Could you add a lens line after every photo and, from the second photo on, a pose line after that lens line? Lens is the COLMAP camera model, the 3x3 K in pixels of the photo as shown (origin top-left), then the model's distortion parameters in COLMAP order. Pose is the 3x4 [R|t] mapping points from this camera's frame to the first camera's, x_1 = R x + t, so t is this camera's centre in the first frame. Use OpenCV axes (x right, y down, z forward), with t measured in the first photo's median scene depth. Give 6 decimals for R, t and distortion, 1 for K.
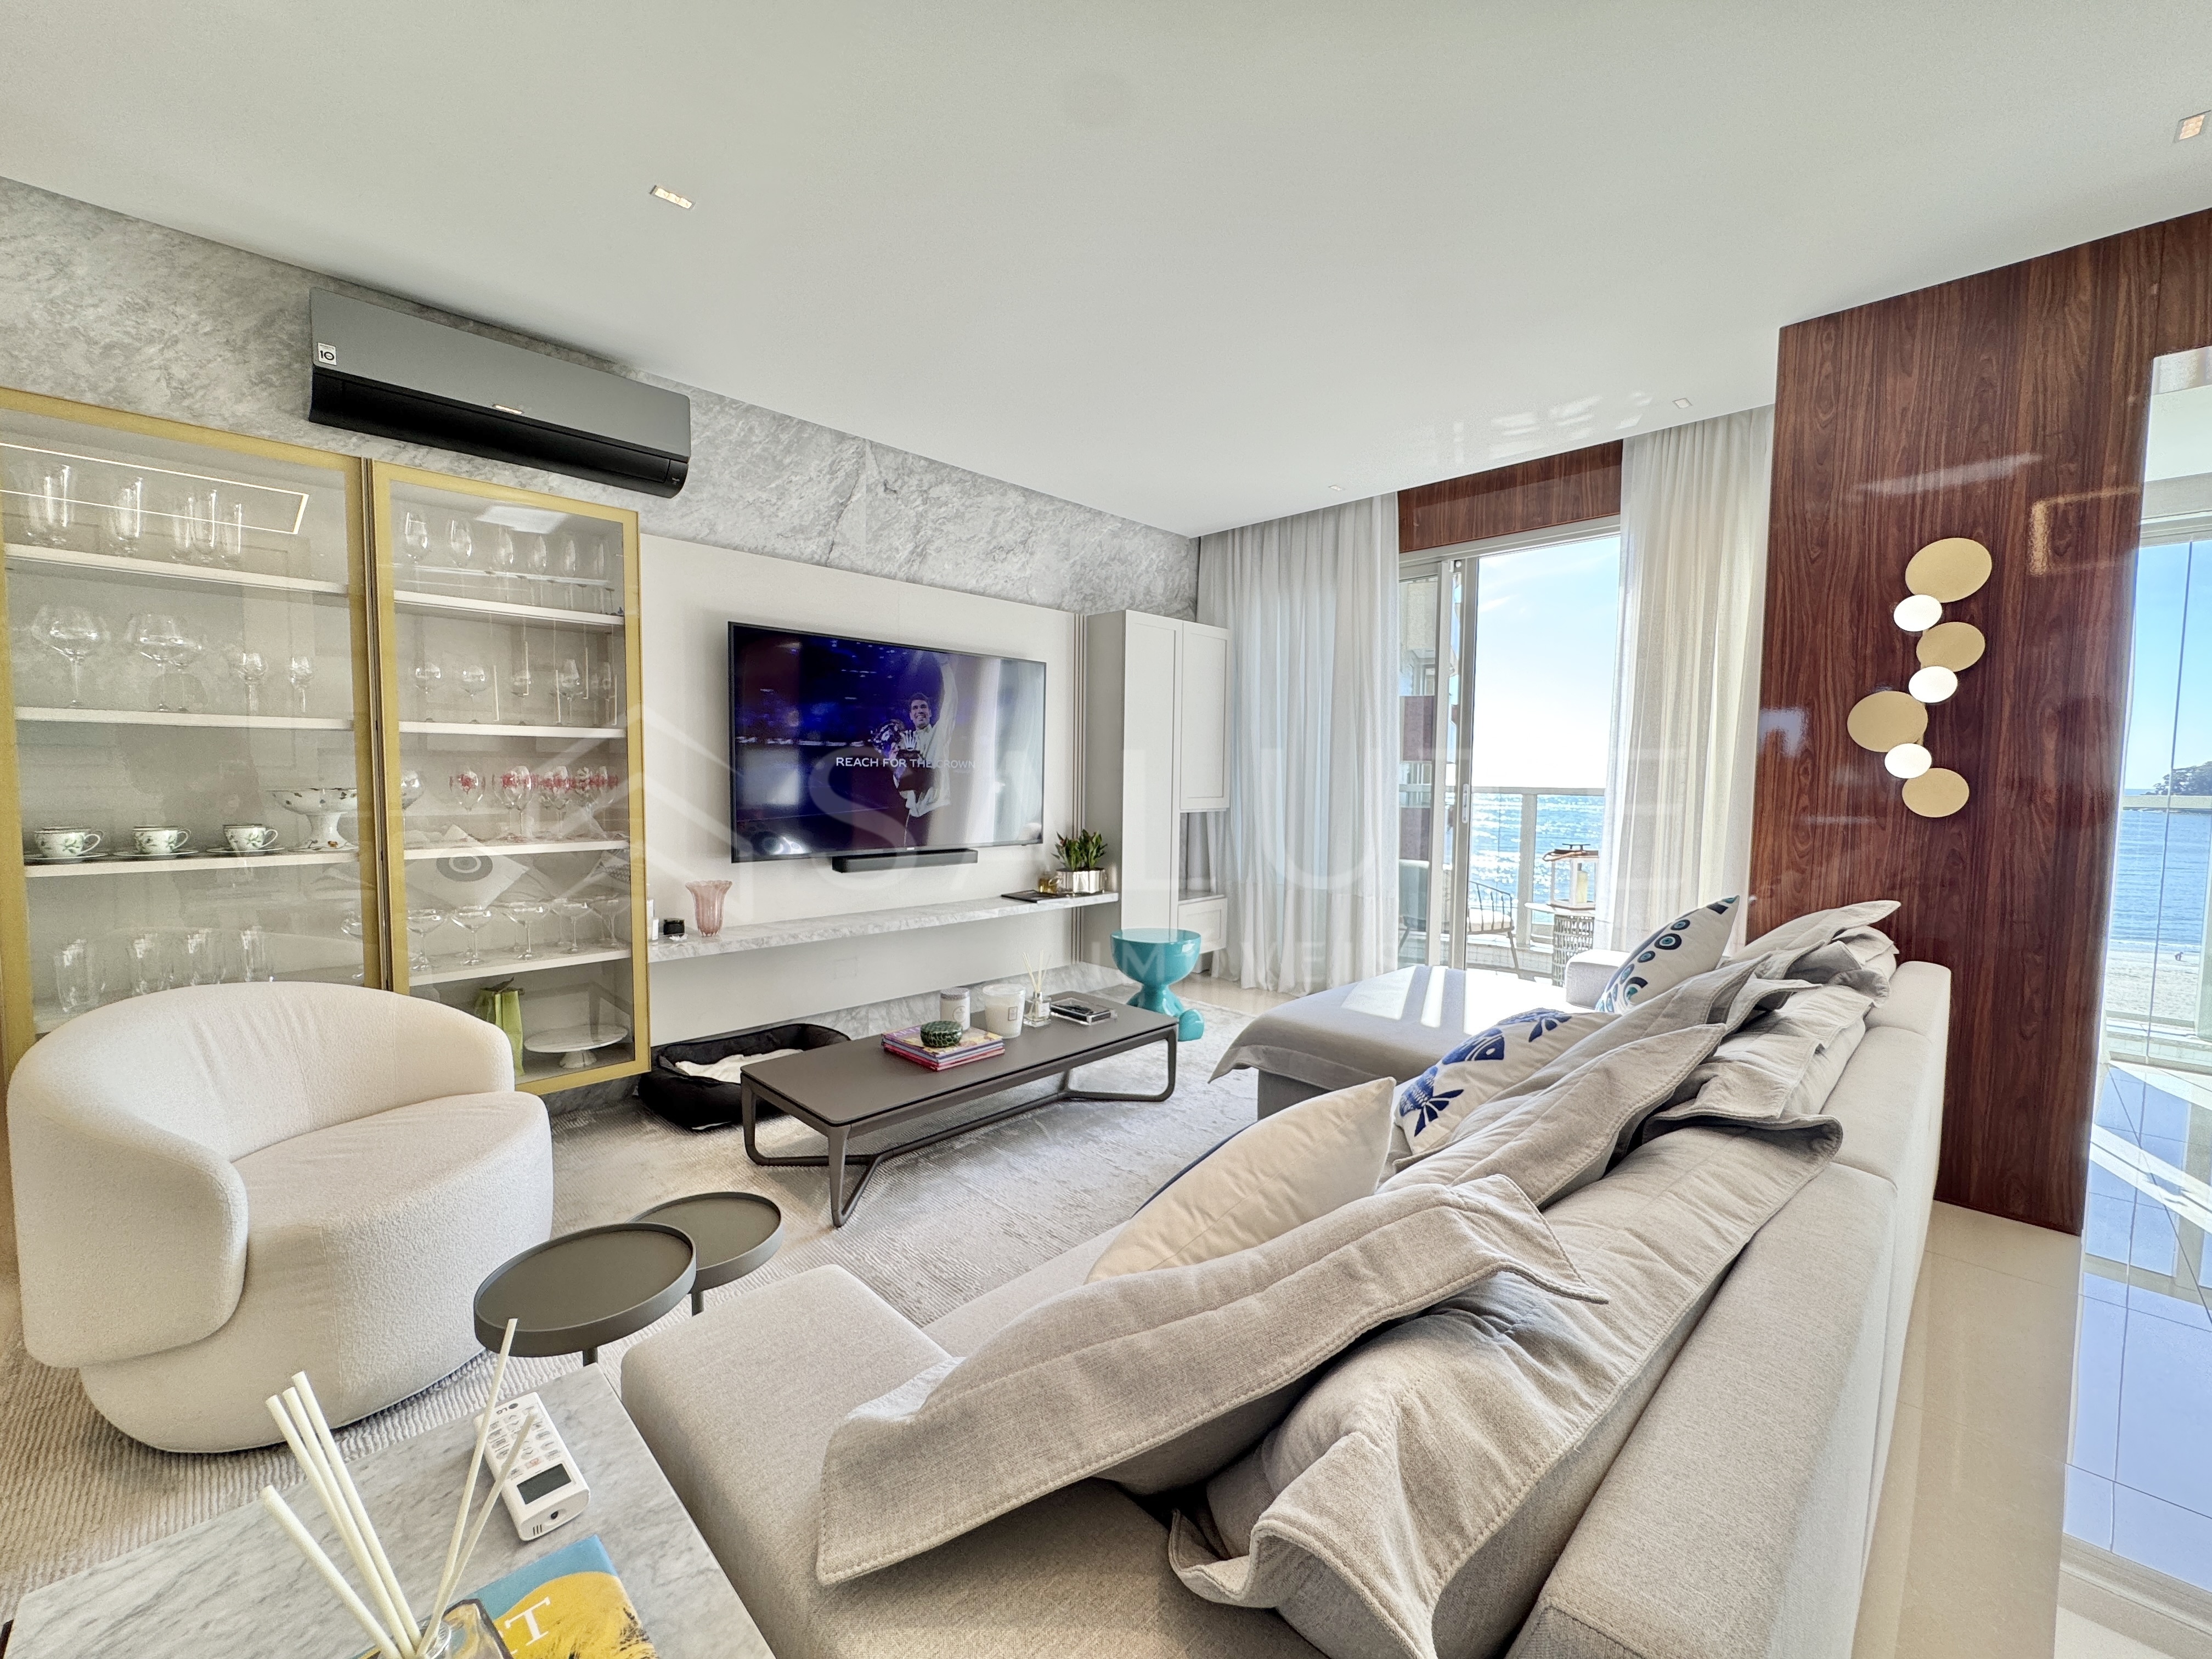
lens RADIAL K [[891.8, 0, 1112.4], [0, 891.8, 828.7], [0, 0, 1]] dist [-0.000779, 0.000157]
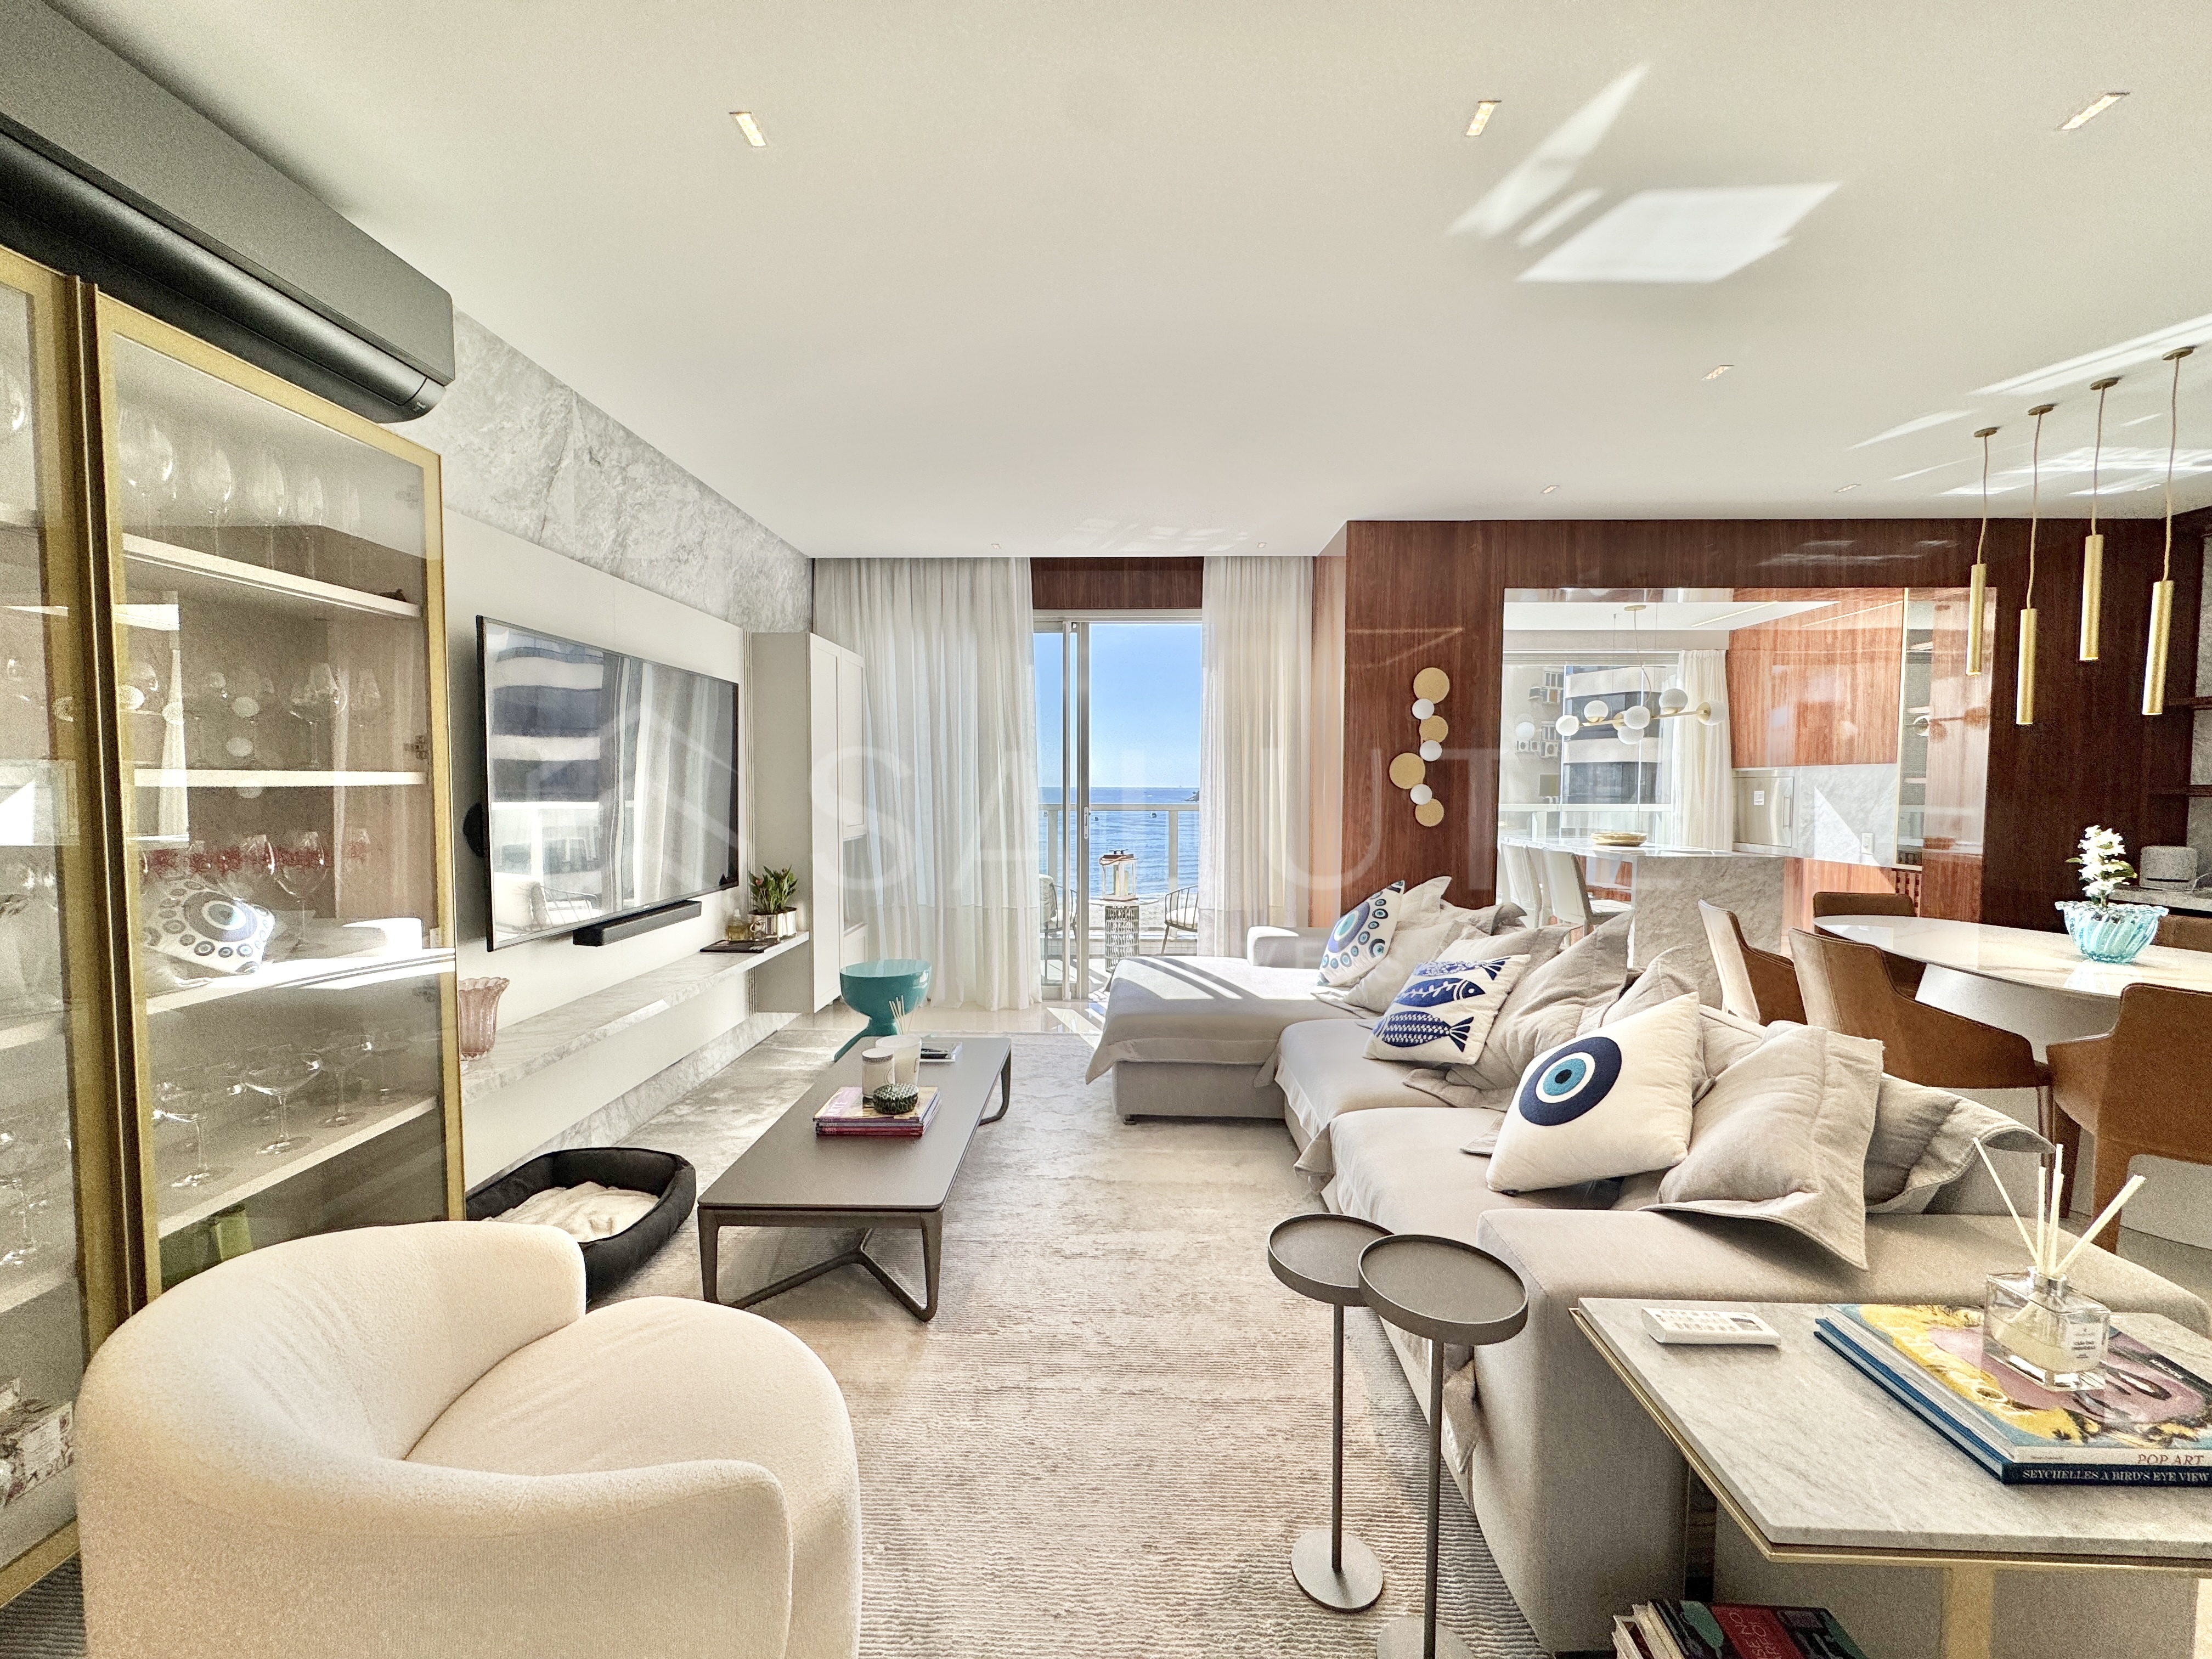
lens RADIAL K [[877.2, 0, 1112.0], [0, 877.2, 827.5], [0, 0, 1]] dist [-0.001258, -0.000047]
pose [[0.724931, -0.041929, 0.687545, -0.468374], [0.047437, 0.998815, 0.010895, -0.038464], [-0.687187, 0.024717, 0.726060, 0.121253]]
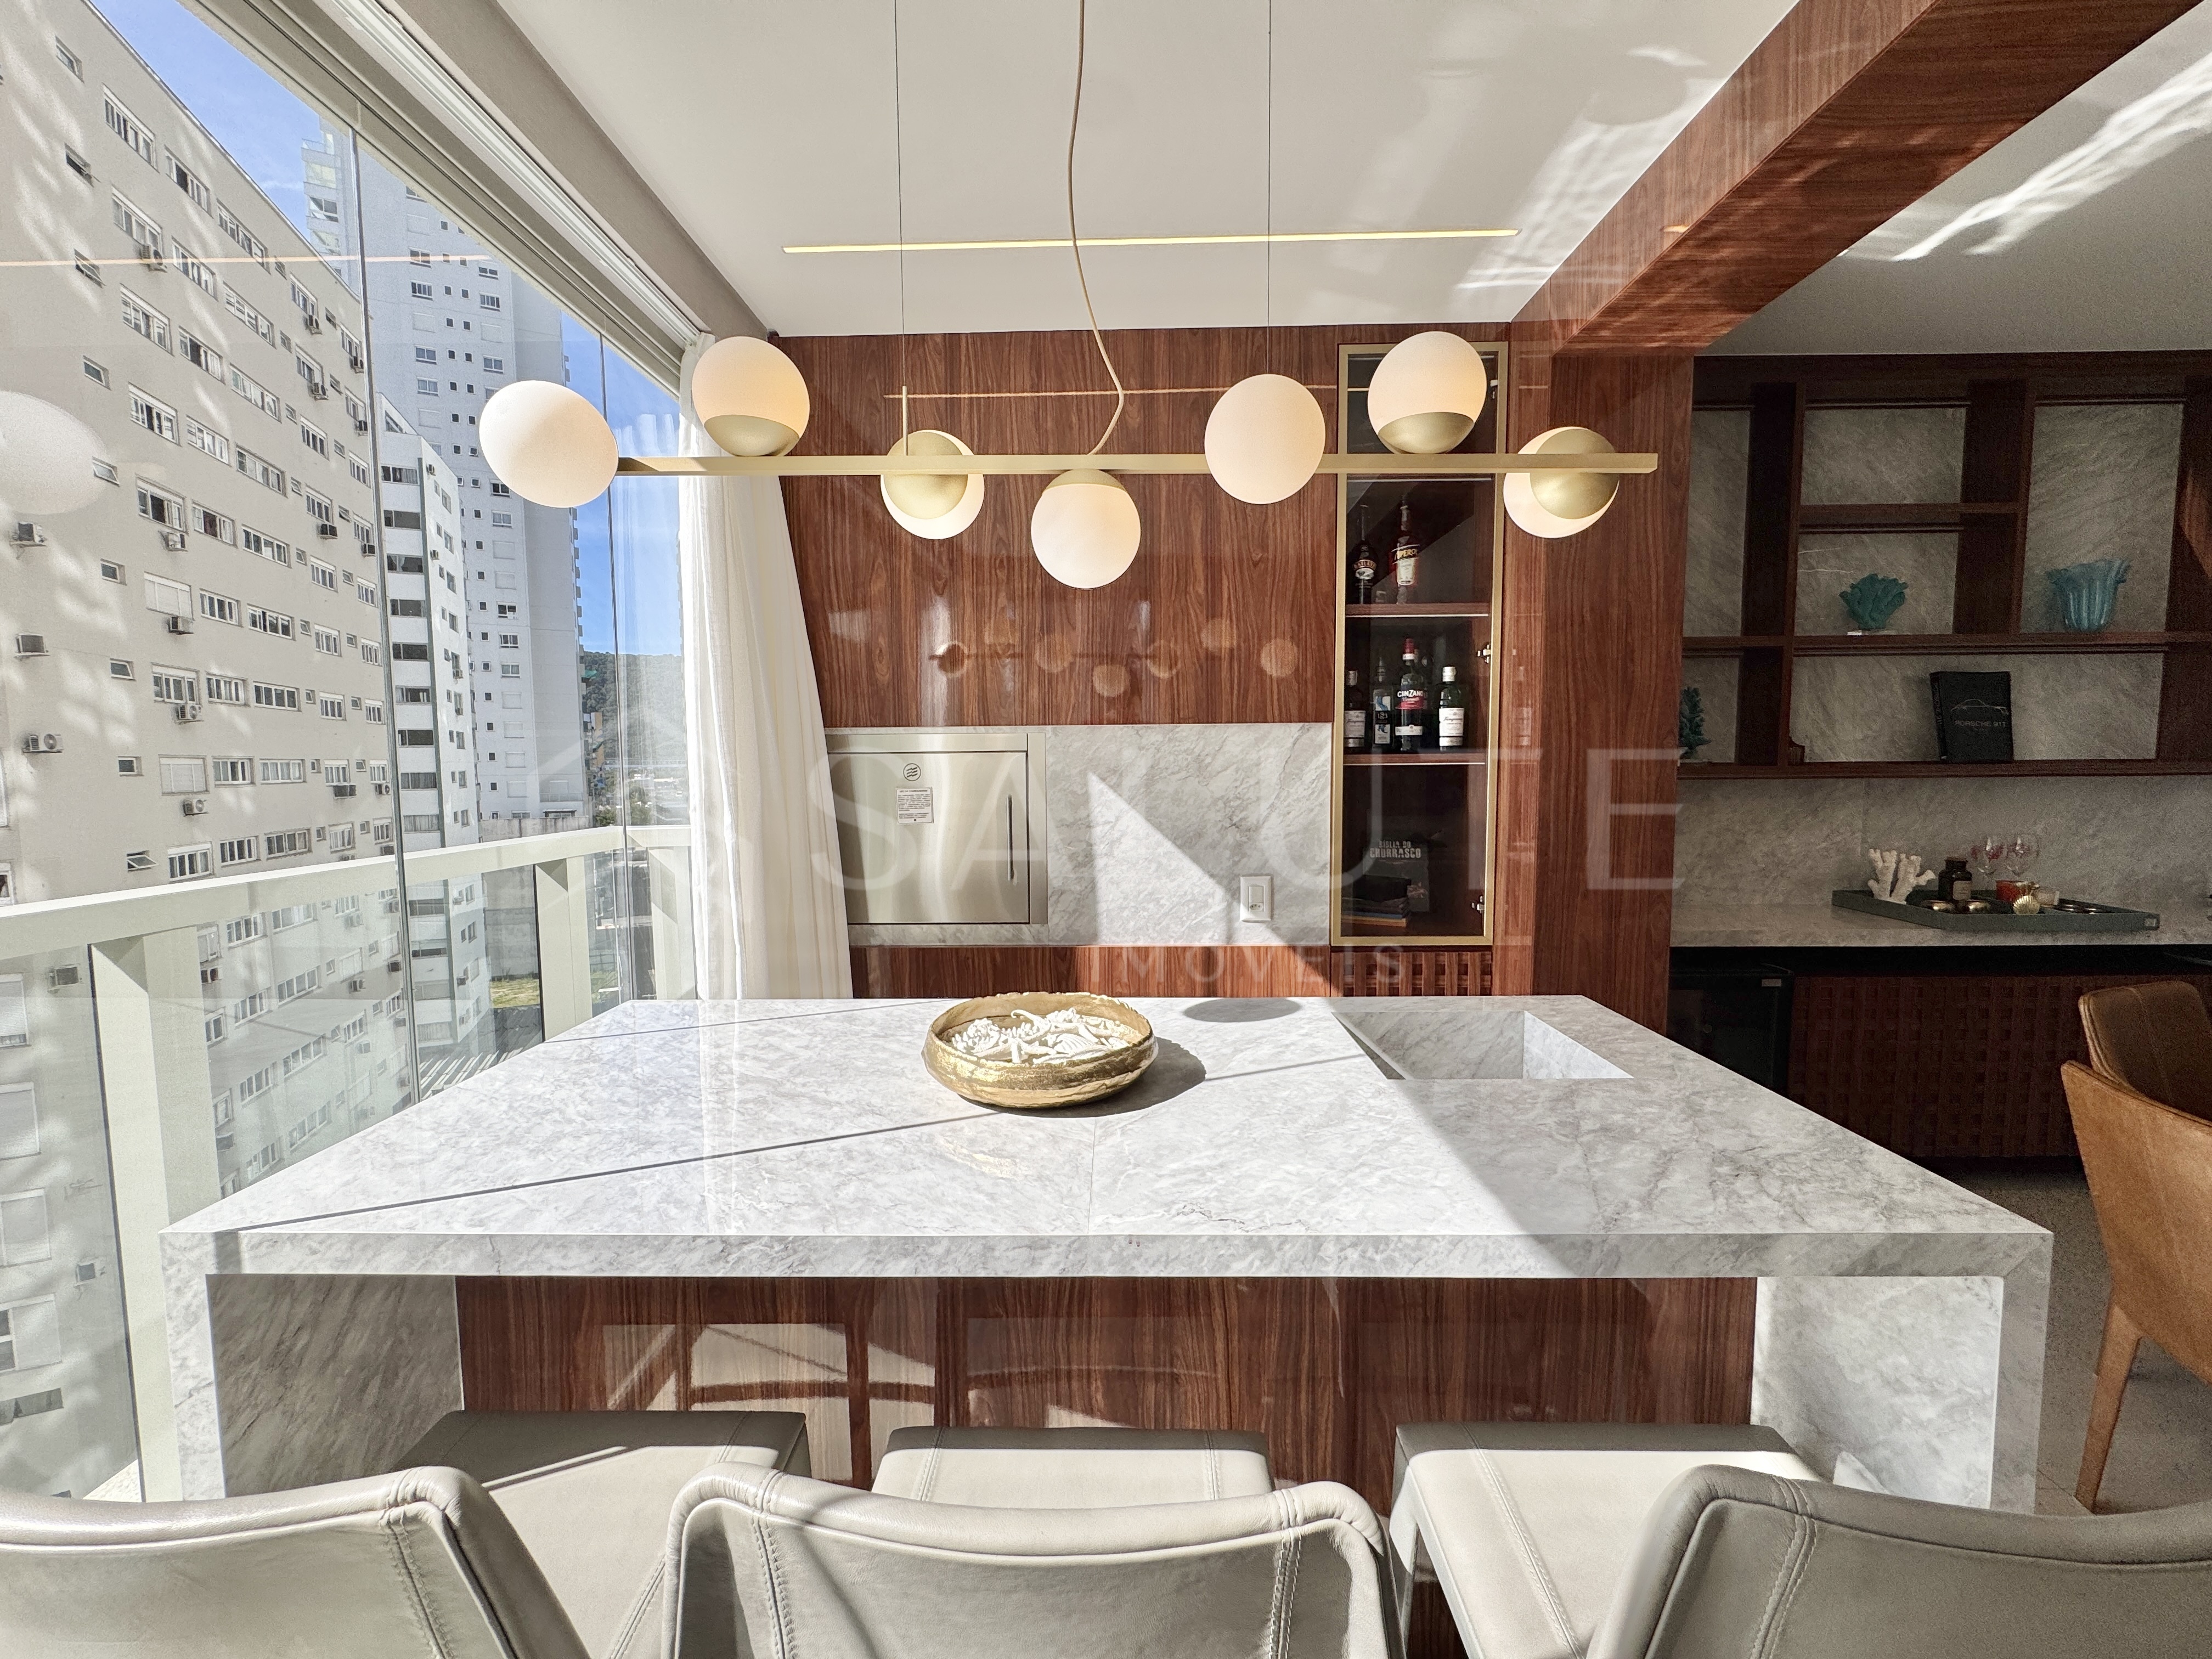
lens RADIAL K [[882.0, 0, 1103.5], [0, 882.0, 826.7], [0, 0, 1]] dist [-0.002472, 0.000096]
pose [[-0.692572, -0.059022, 0.718930, 0.956406], [0.044685, 0.991222, 0.124424, -0.076130], [-0.719963, 0.118298, -0.683856, 0.806016]]
